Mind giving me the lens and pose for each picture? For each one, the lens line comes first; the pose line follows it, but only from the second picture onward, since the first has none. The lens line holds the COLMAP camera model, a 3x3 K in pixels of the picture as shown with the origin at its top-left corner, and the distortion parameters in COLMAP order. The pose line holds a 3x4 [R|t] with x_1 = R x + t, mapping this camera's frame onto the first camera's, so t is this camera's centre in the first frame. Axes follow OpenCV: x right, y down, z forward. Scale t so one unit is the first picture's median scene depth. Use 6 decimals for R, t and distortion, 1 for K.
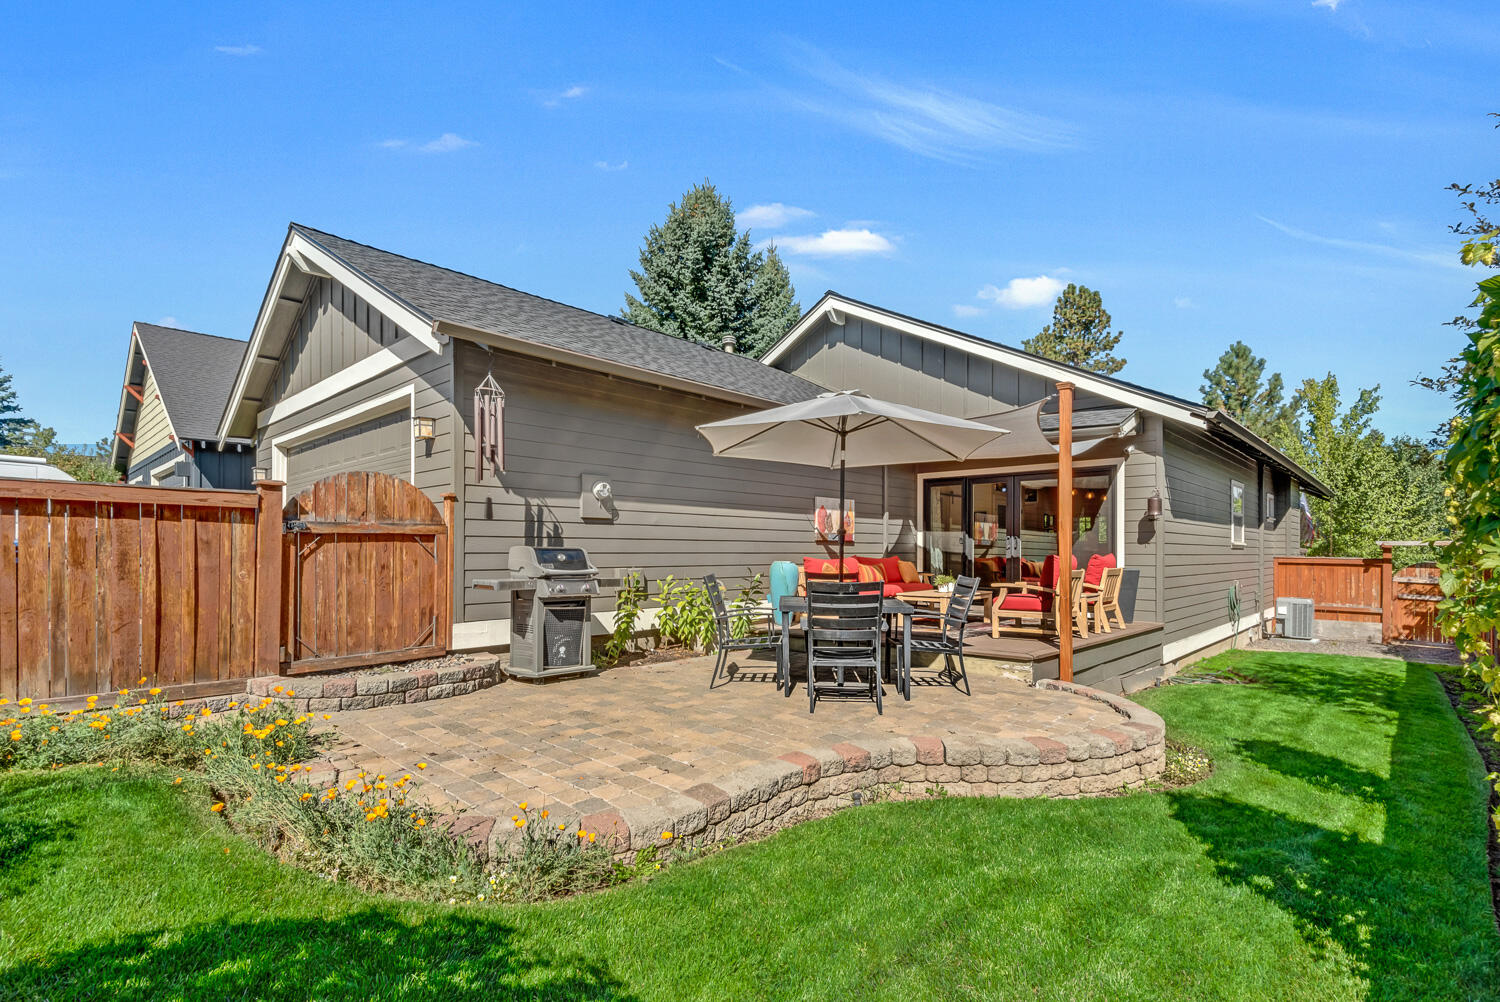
lens RADIAL K [[689.9, 0, 740.7], [0, 689.9, 502.6], [0, 0, 1]] dist [0.002883, -0.000757]
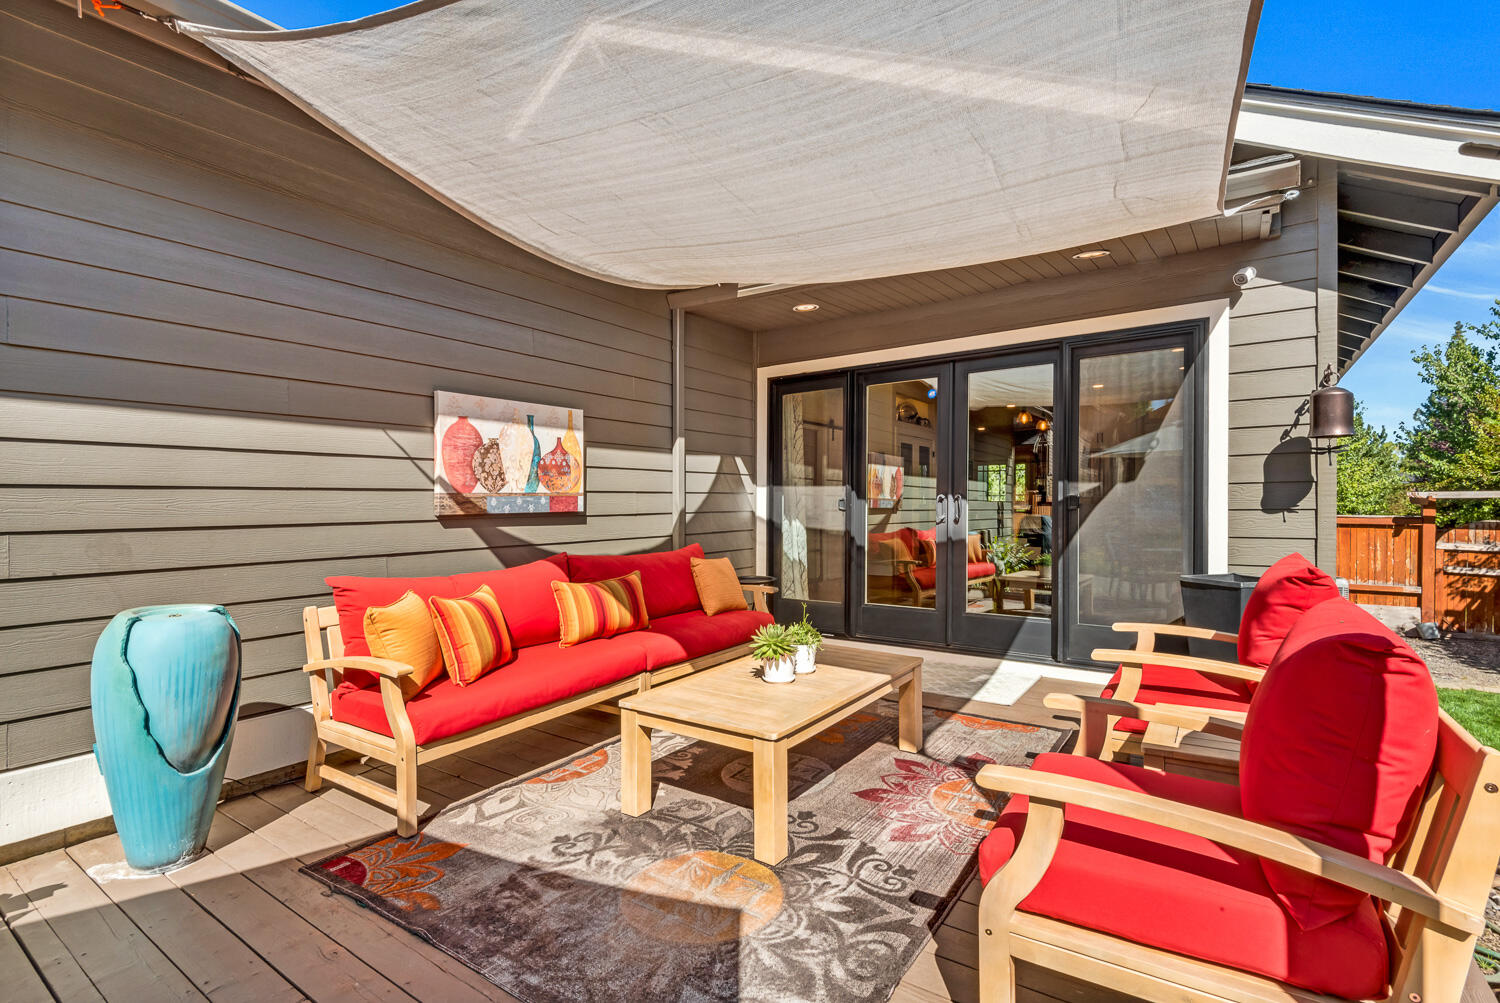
lens RADIAL K [[689.9, 0, 740.7], [0, 689.9, 503.1], [0, 0, 1]] dist [0.002883, -0.000757]
pose [[0.988469, -0.014253, 0.150749, 0.171230], [0.003999, 0.997670, 0.068104, 0.020643], [-0.151368, -0.066716, 0.986223, 0.518371]]
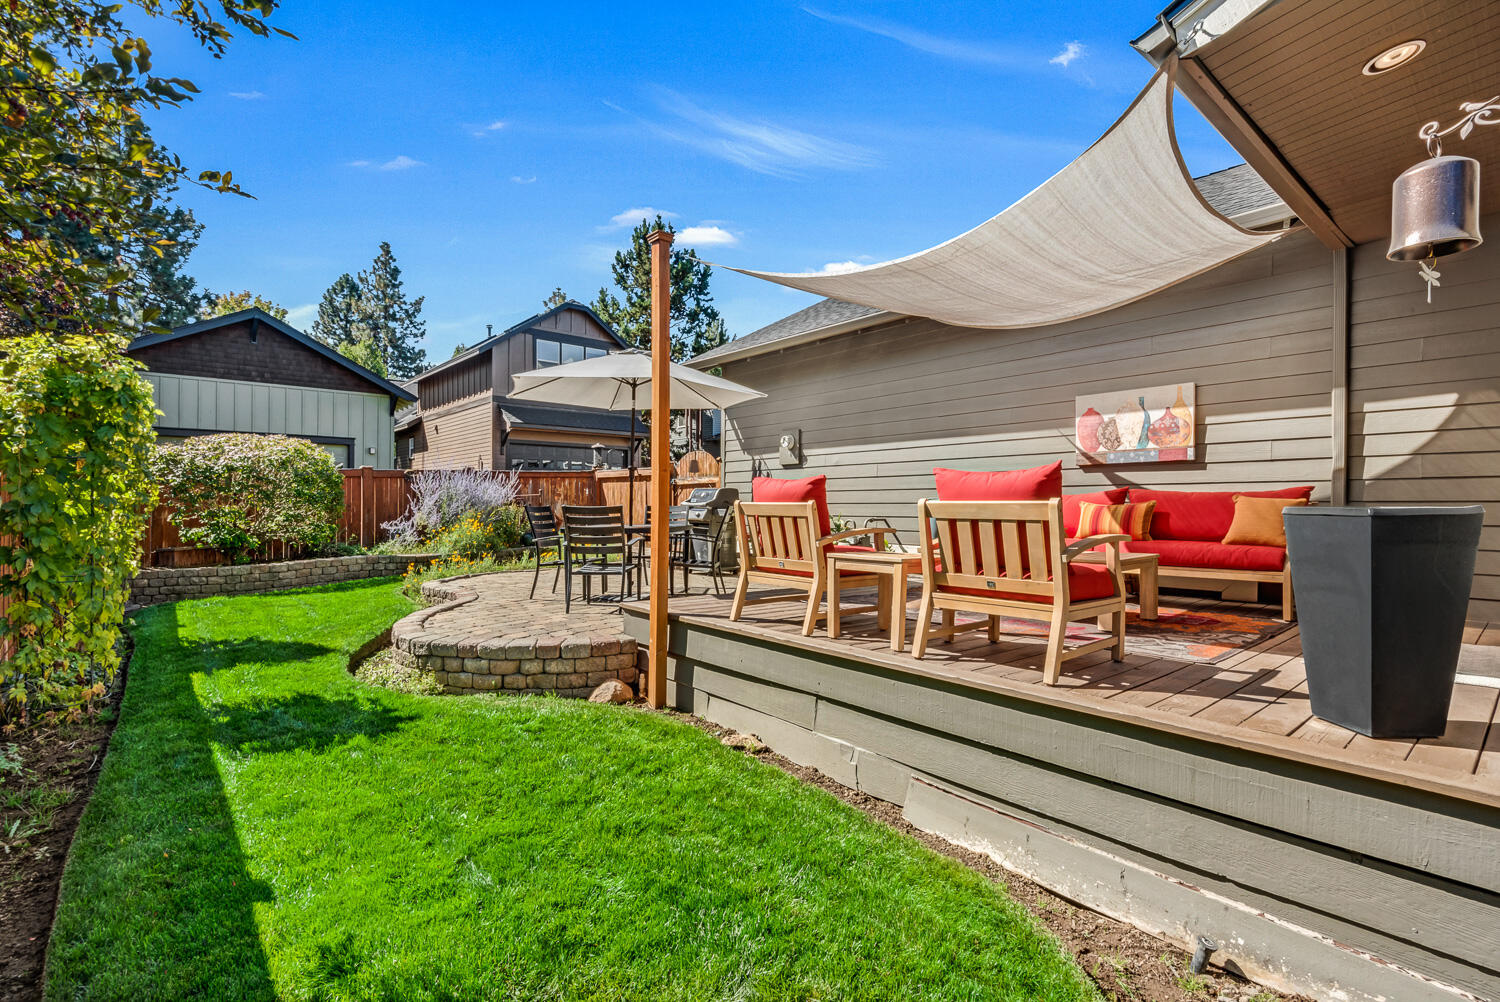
lens RADIAL K [[689.9, 0, 740.7], [0, 689.9, 502.6], [0, 0, 1]] dist [0.002883, -0.000757]
pose [[-0.109203, -0.008423, -0.993984, 0.634014], [0.068230, 0.997542, -0.015949, 0.063578], [0.991675, -0.069561, -0.108360, 0.622470]]
